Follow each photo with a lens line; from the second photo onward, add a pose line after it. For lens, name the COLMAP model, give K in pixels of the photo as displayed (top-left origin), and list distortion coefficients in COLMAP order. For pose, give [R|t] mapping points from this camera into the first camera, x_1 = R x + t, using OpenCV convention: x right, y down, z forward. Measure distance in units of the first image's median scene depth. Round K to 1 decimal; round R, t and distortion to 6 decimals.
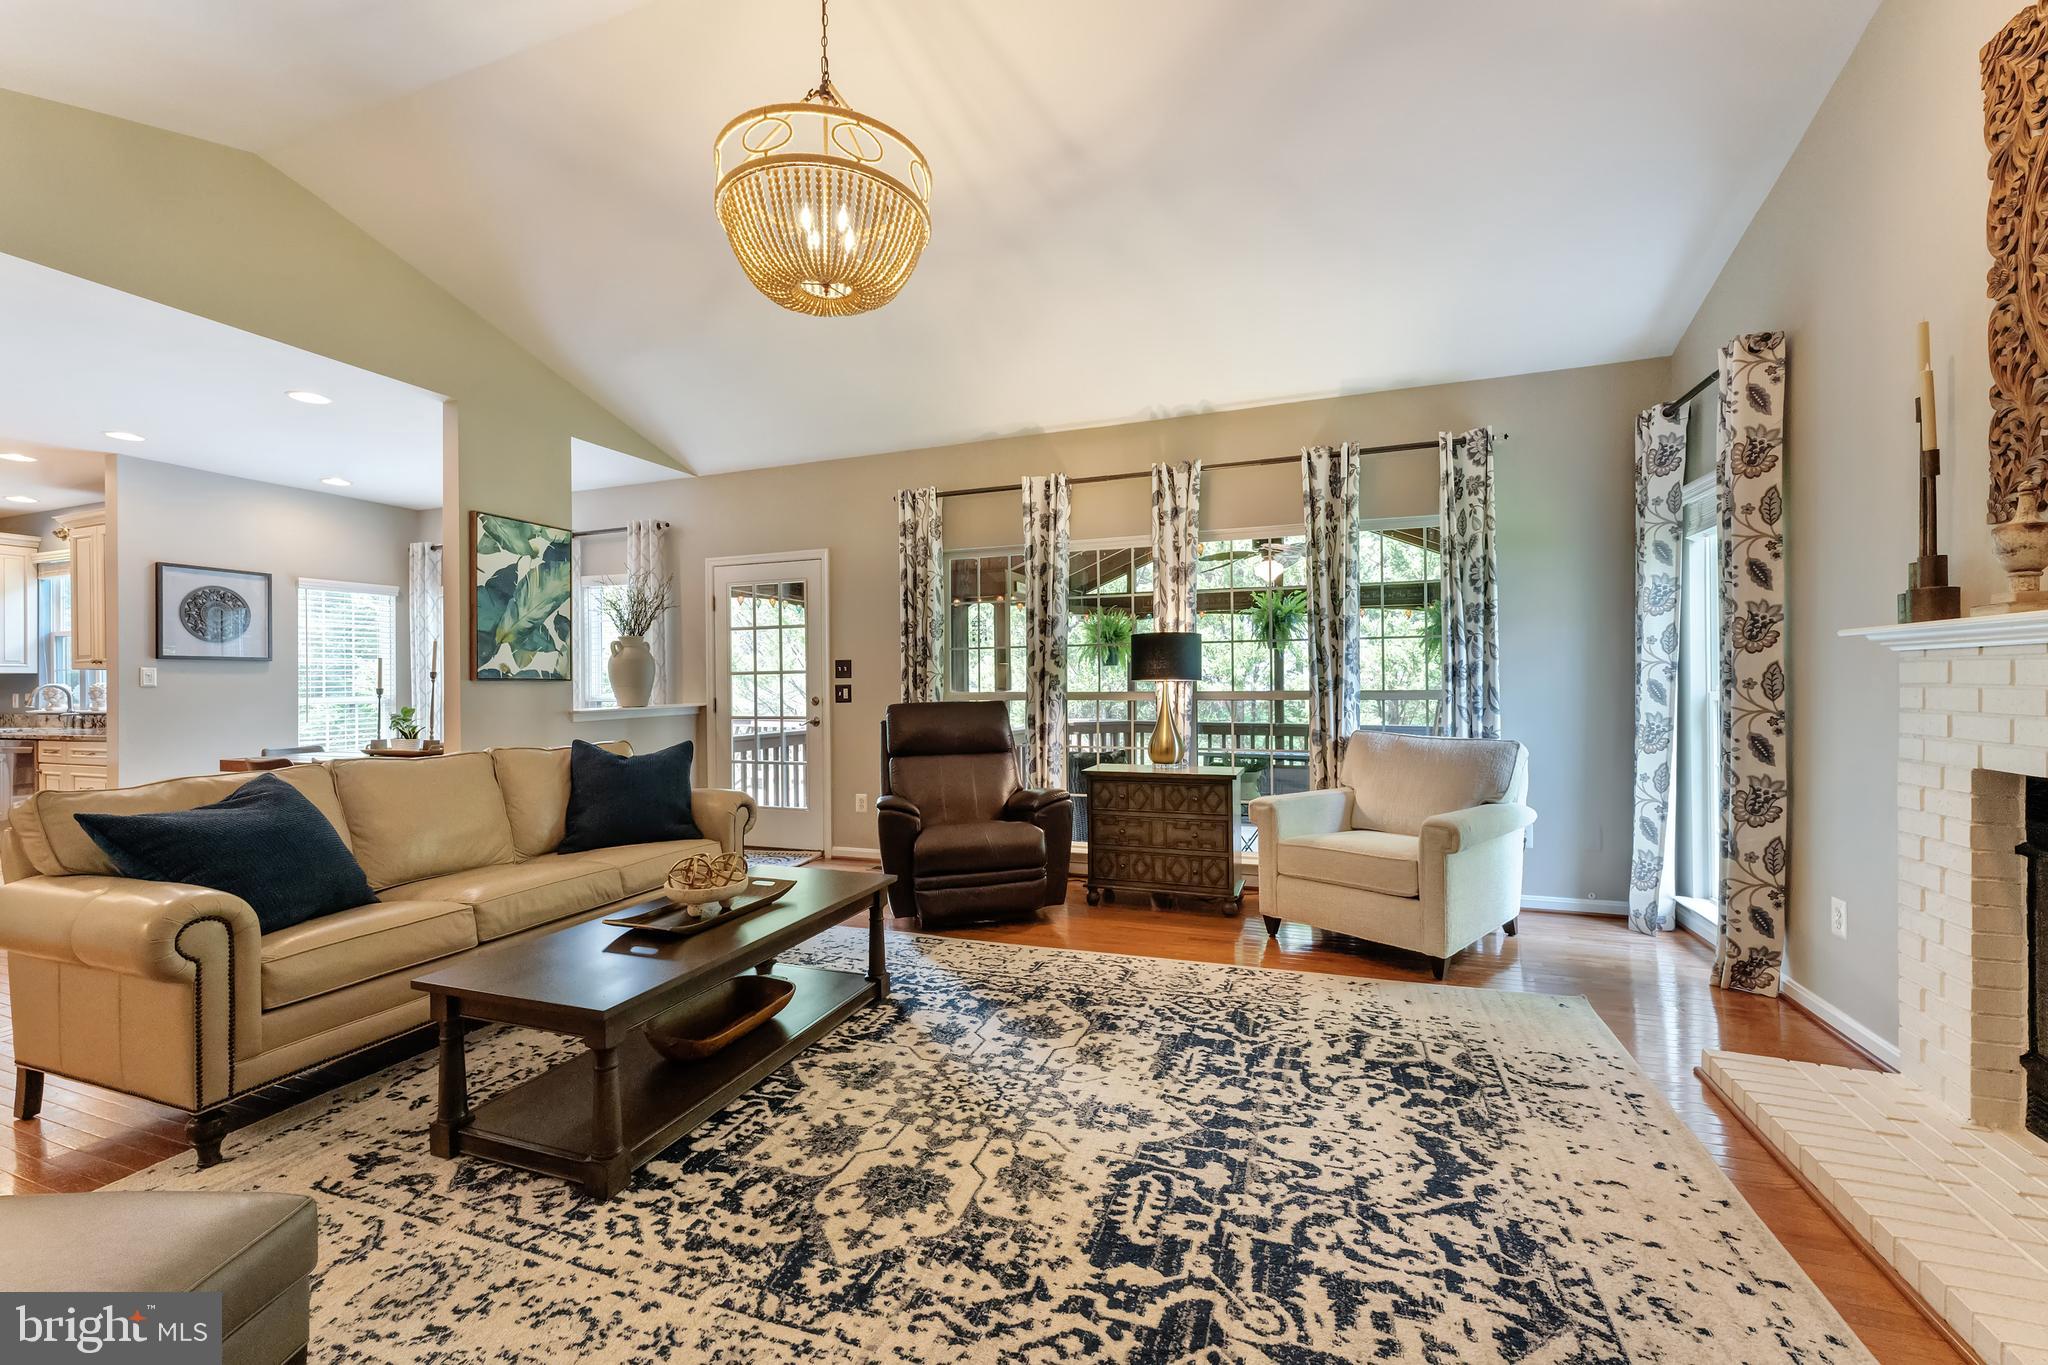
lens RADIAL K [[826.5, 0, 1015.6], [0, 826.5, 685.2], [0, 0, 1]] dist [-0.001253, -0.000334]
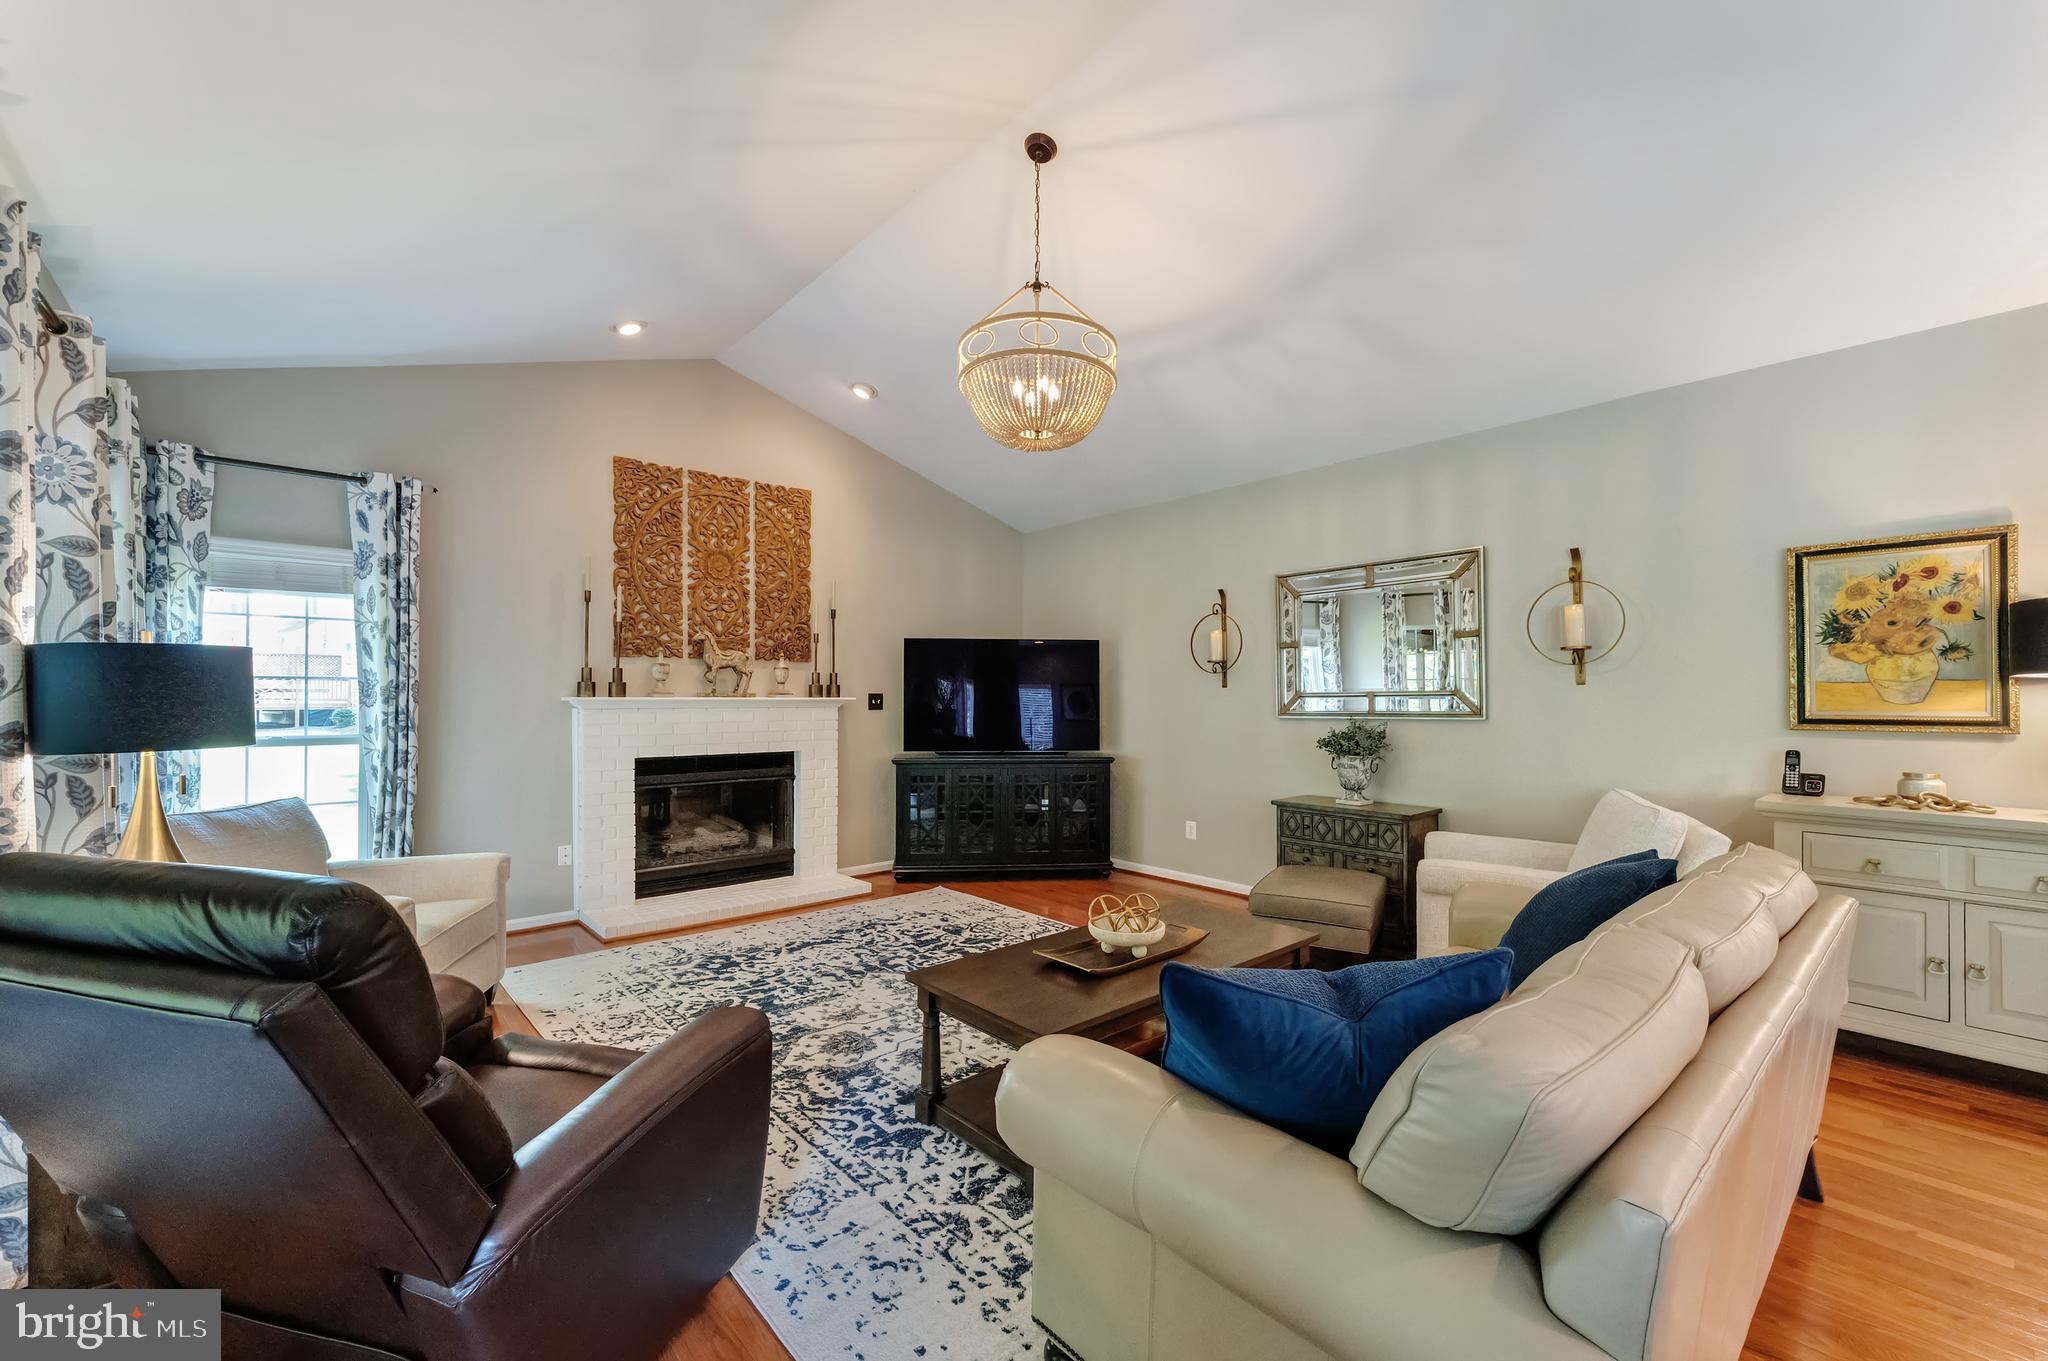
lens RADIAL K [[826.5, 0, 1015.6], [0, 826.5, 683.2], [0, 0, 1]] dist [-0.001253, -0.000334]
pose [[-0.878650, 0.017006, 0.477164, -0.882725], [0.009058, 0.999779, -0.018951, -0.054729], [-0.477381, -0.012329, -0.878610, 2.326051]]
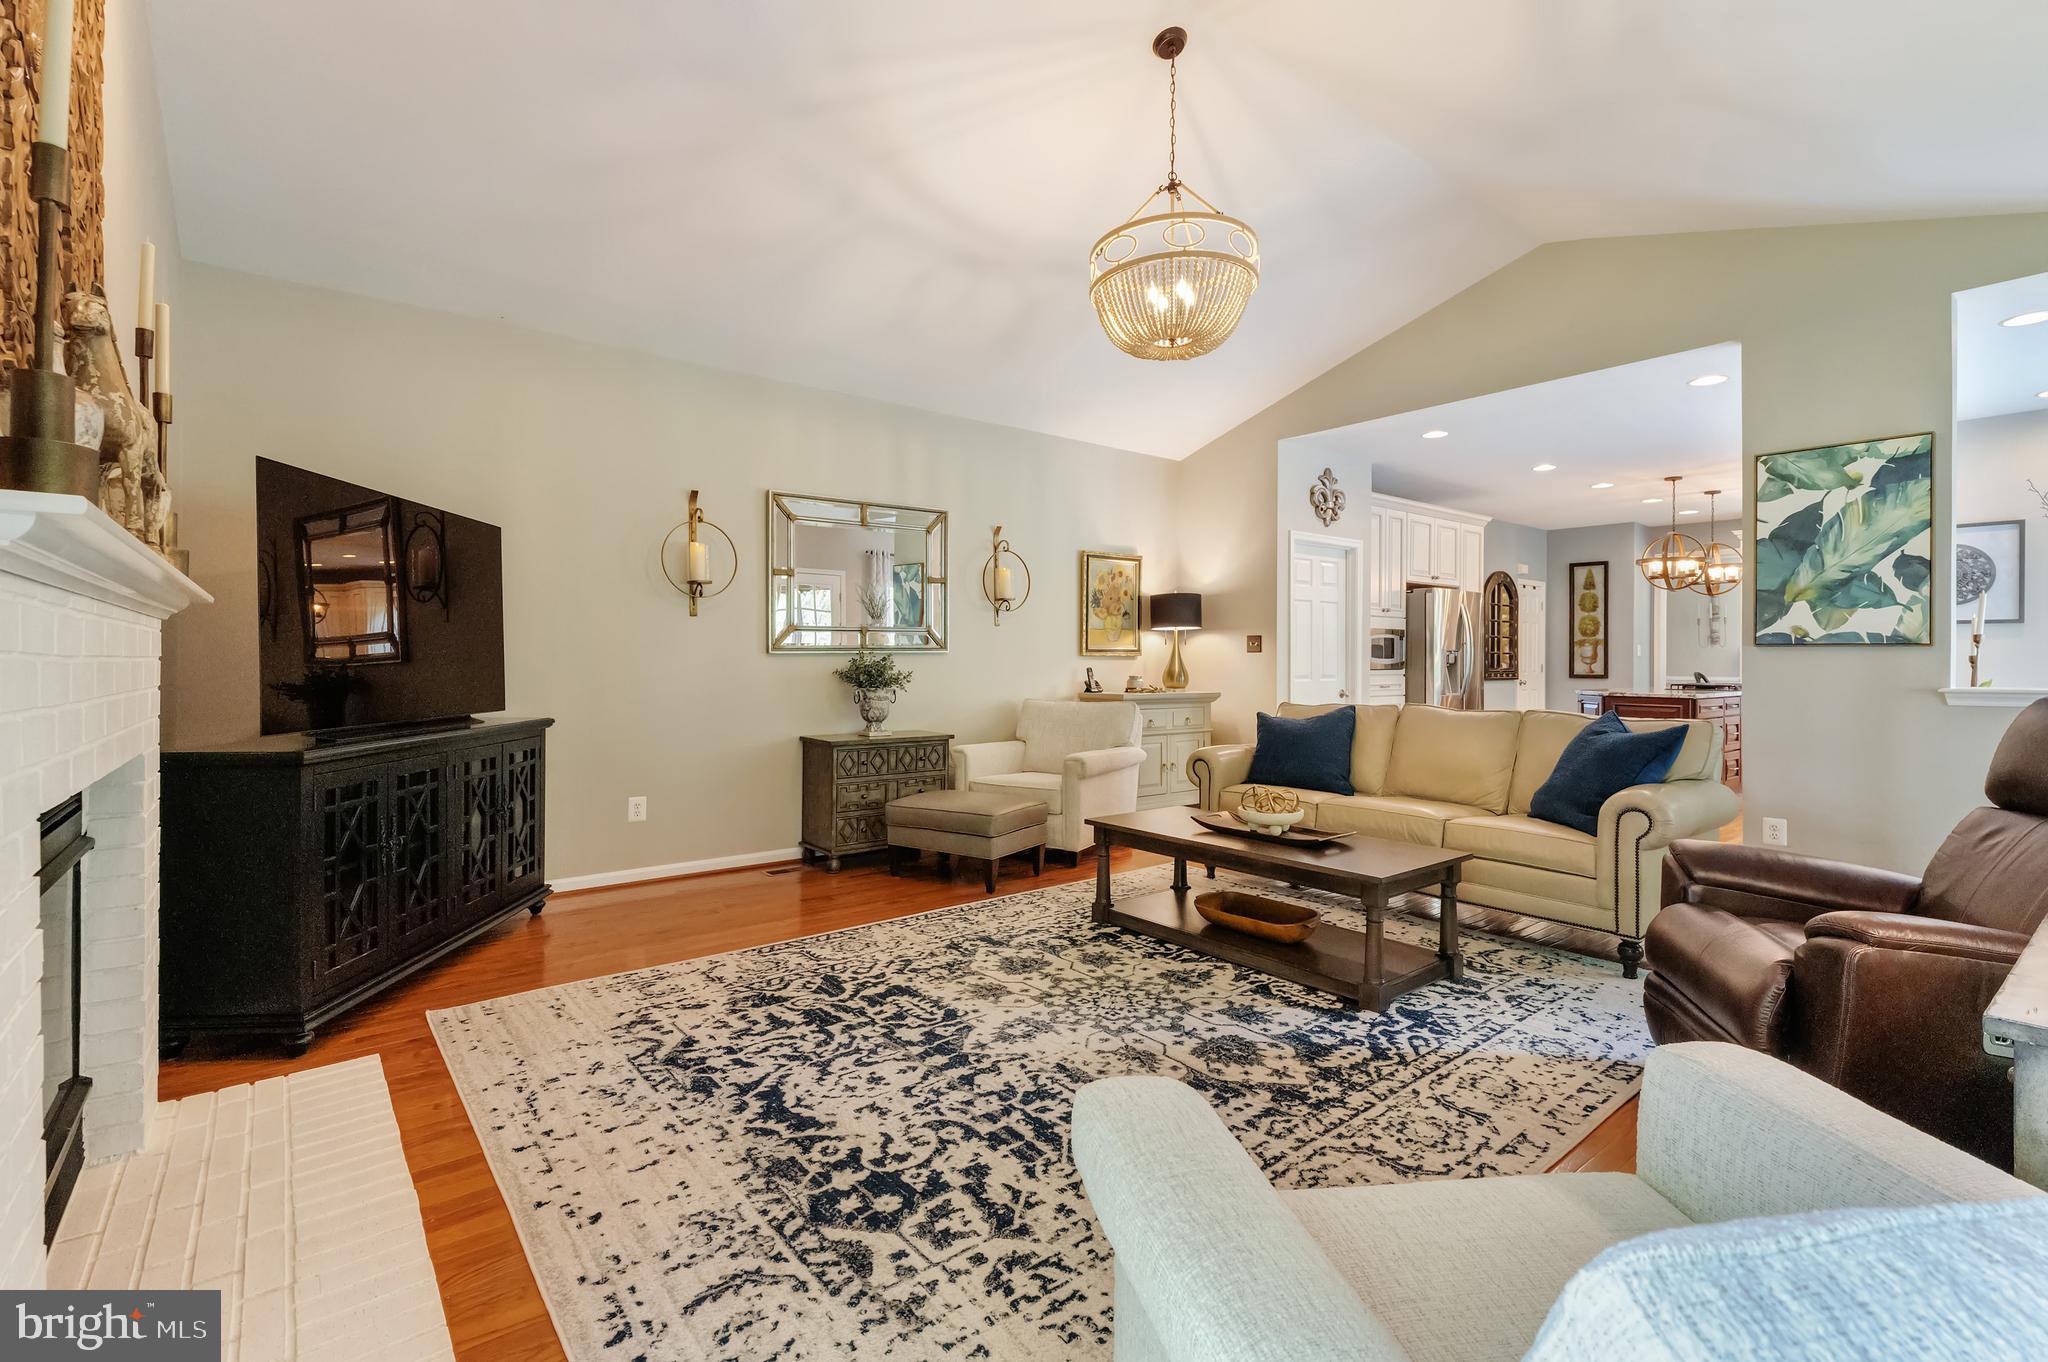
lens RADIAL K [[917.7, 0, 1005.5], [0, 917.7, 652.8], [0, 0, 1]] dist [-0.001148, -0.000135]
pose [[-0.519527, 0.002517, -0.854450, 1.192346], [0.000218, 0.999996, 0.002814, -0.003373], [0.854454, 0.001276, -0.519526, 1.614698]]
